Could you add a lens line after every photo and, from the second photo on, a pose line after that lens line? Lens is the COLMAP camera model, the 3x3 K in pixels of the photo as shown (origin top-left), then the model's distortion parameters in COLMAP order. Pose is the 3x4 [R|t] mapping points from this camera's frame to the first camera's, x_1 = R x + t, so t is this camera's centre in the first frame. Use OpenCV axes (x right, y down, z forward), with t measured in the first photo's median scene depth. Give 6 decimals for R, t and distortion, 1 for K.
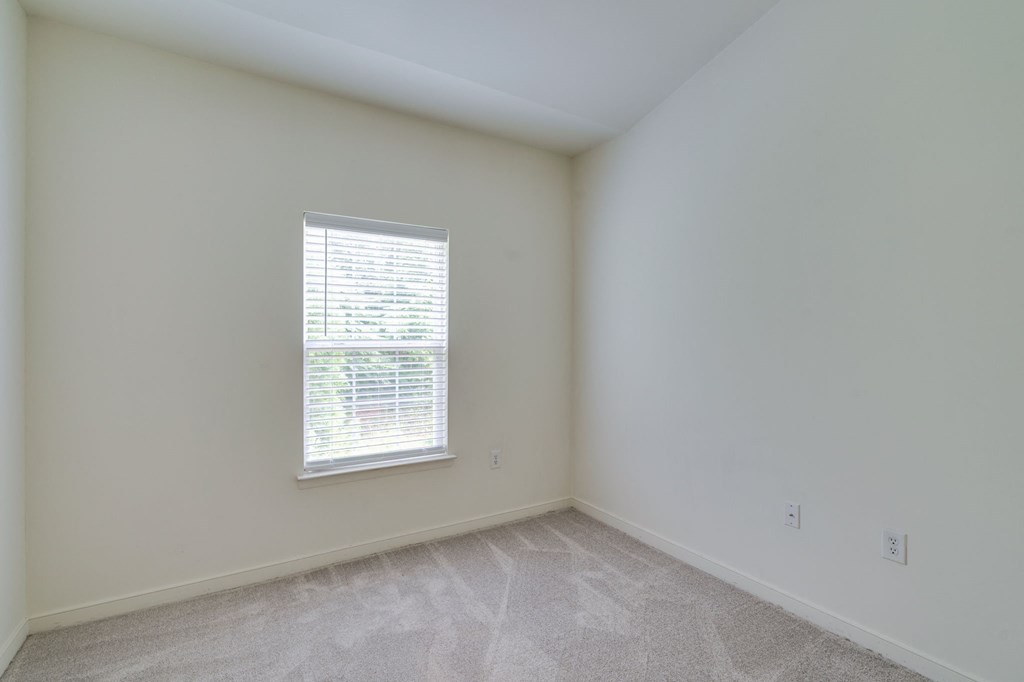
lens RADIAL K [[474.0, 0, 514.3], [0, 474.0, 341.6], [0, 0, 1]] dist [-0.003086, 0.000579]
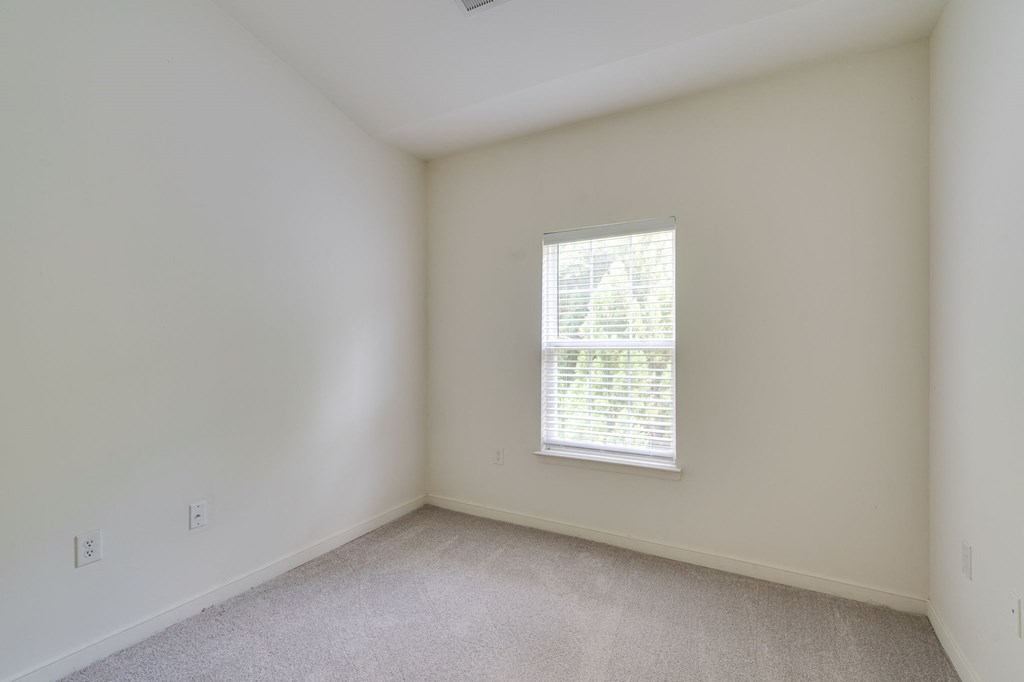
lens RADIAL K [[474.0, 0, 514.3], [0, 474.0, 341.6], [0, 0, 1]] dist [-0.003086, 0.000579]
pose [[0.470925, -0.004482, -0.882162, 0.590491], [0.002944, 0.999990, -0.003509, 0.005200], [0.882168, -0.000944, 0.470933, 0.356334]]
